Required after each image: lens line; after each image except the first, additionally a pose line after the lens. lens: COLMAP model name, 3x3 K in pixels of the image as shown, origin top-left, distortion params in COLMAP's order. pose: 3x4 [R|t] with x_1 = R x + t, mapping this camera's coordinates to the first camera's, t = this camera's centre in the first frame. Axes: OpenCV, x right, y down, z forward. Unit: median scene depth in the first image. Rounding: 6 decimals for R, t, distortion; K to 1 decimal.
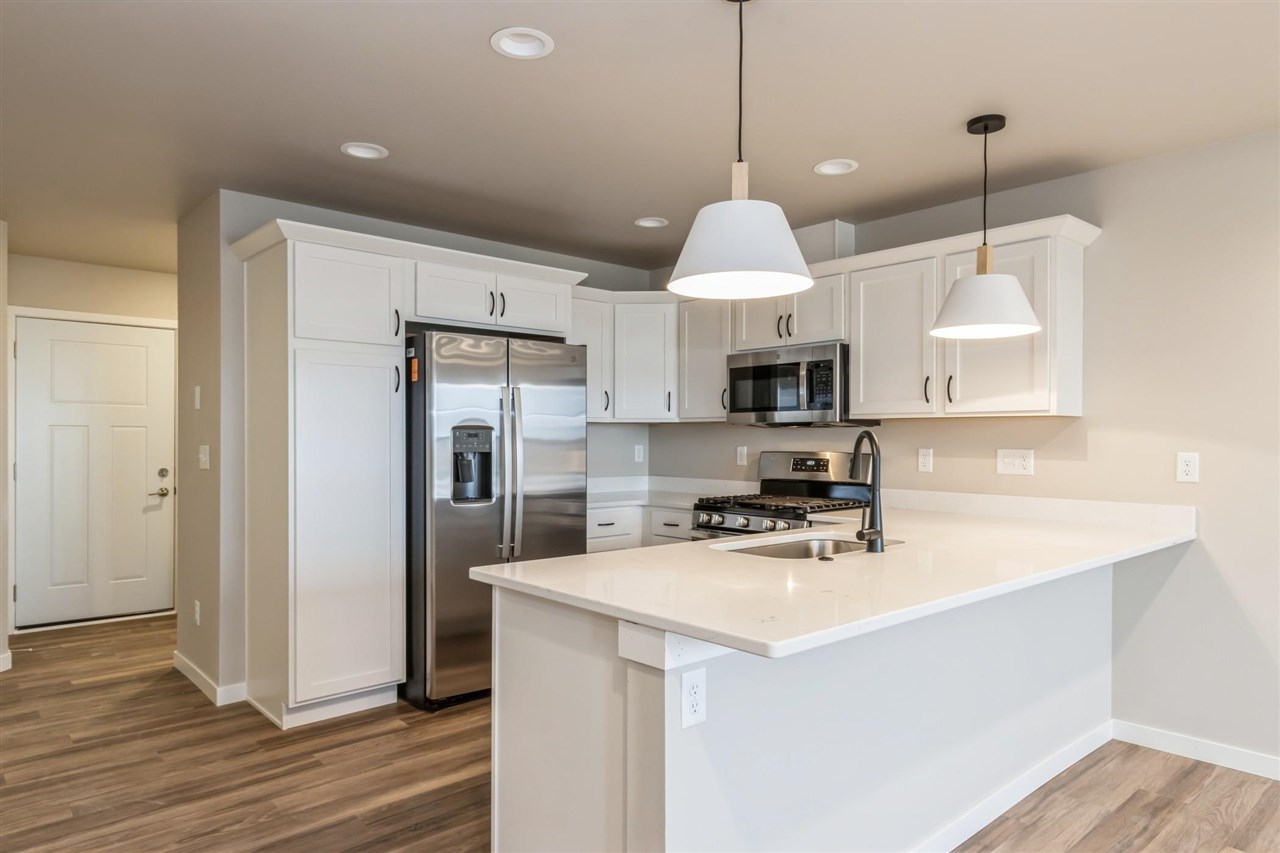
lens RADIAL K [[795.6, 0, 636.1], [0, 795.6, 429.4], [0, 0, 1]] dist [0.002046, 0.000581]
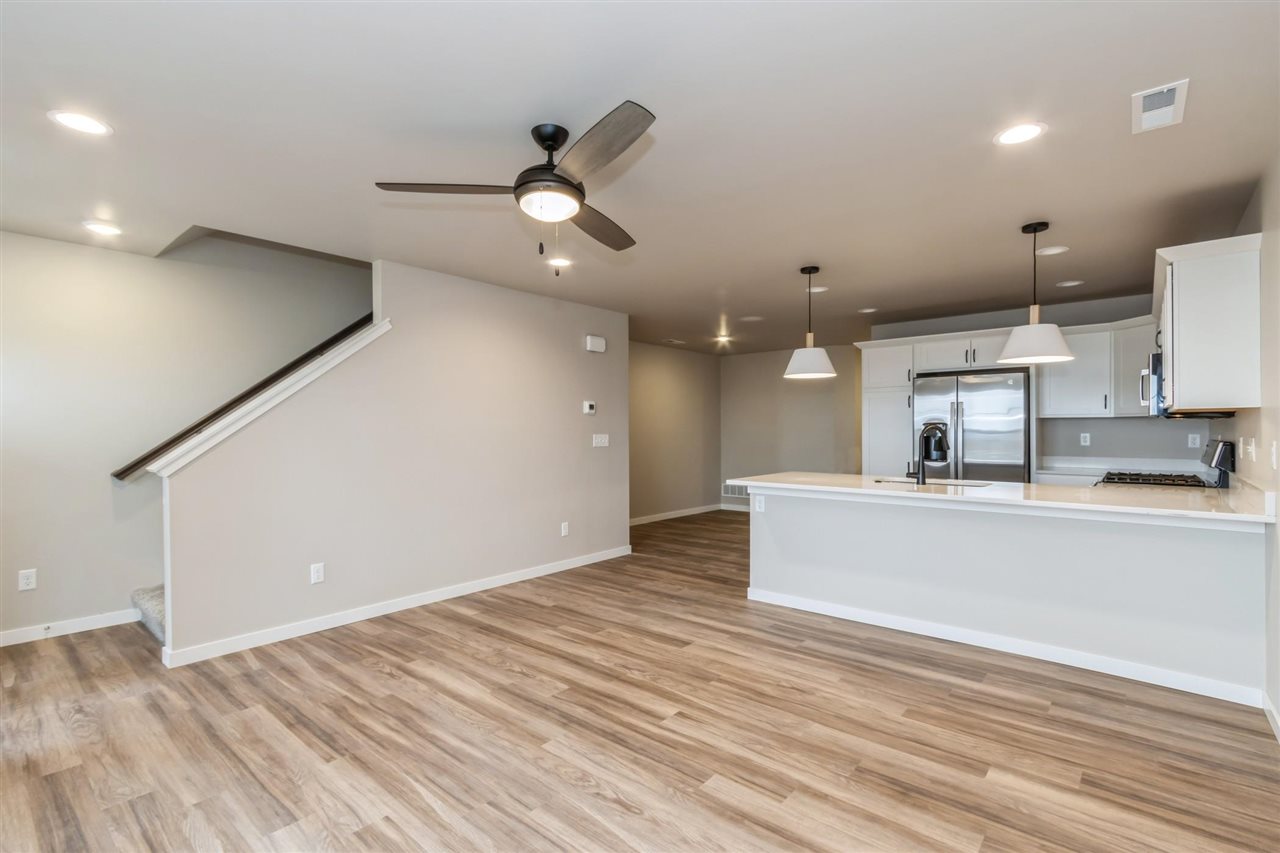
lens RADIAL K [[590.5, 0, 635.9], [0, 590.5, 429.0], [0, 0, 1]] dist [0.004319, -0.000009]
pose [[0.134693, -0.003503, -0.990881, 1.166883], [0.012054, 0.999926, -0.001897, 0.004441], [0.990814, -0.011688, 0.134726, 0.056582]]
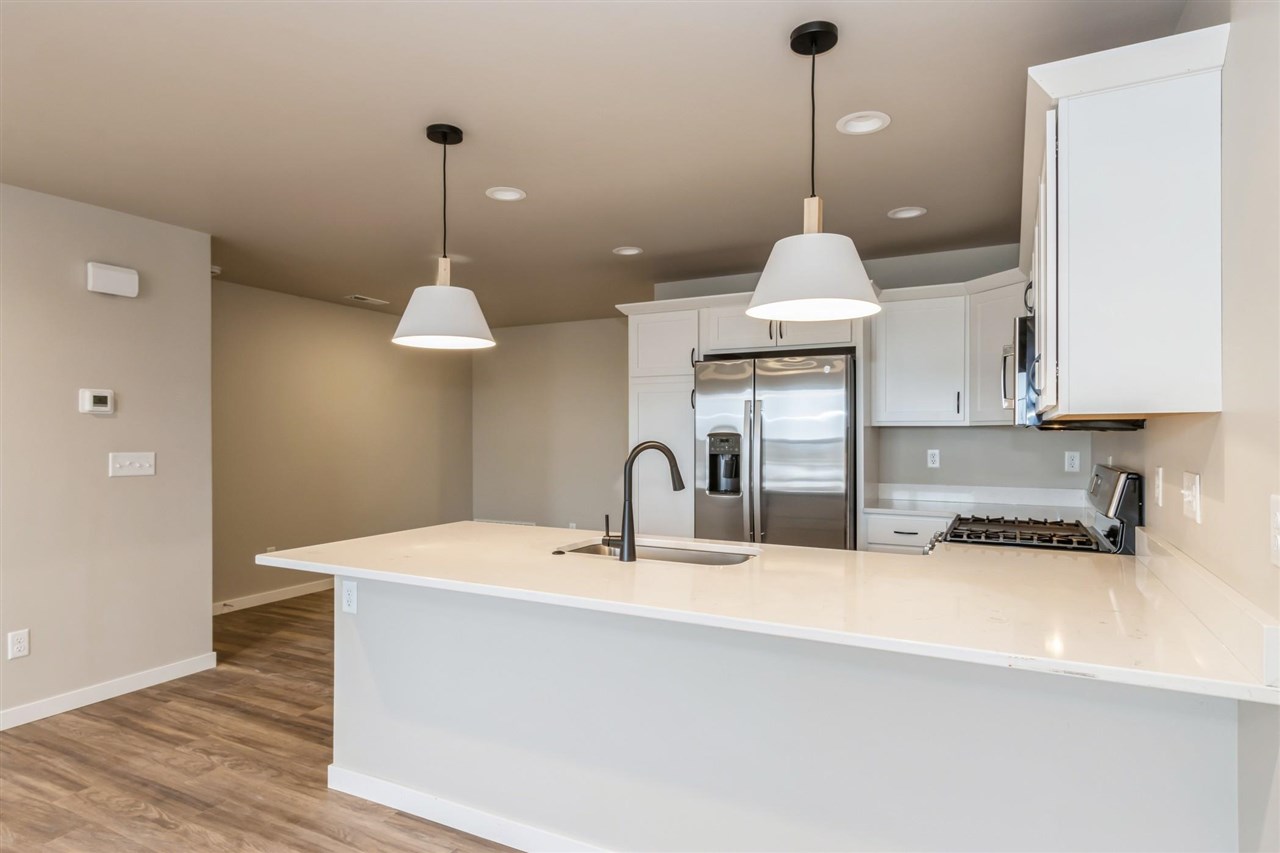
lens RADIAL K [[710.8, 0, 636.5], [0, 710.8, 432.0], [0, 0, 1]] dist [0.012419, -0.001475]
pose [[0.351996, -0.003873, -0.935993, 0.798844], [0.009416, 0.999955, -0.000596, -0.006776], [0.935954, -0.008604, 0.352017, 0.477064]]
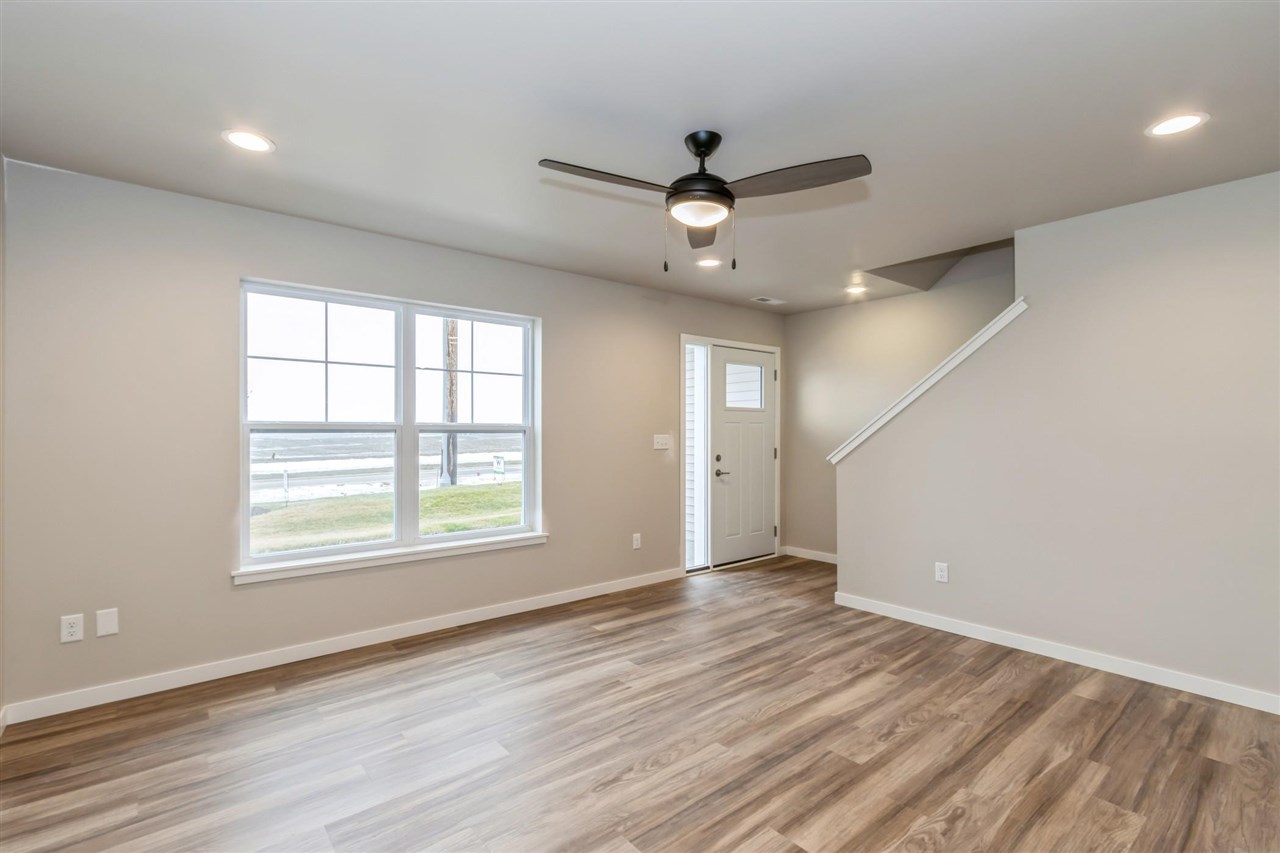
lens RADIAL K [[590.5, 0, 650.1], [0, 590.5, 434.5], [0, 0, 1]] dist [0.004319, -0.000009]
pose [[-0.999644, -0.004705, 0.026265, 0.455459], [-0.004807, 0.999981, -0.003805, 0.006447], [-0.026247, -0.003930, -0.999648, 0.827106]]
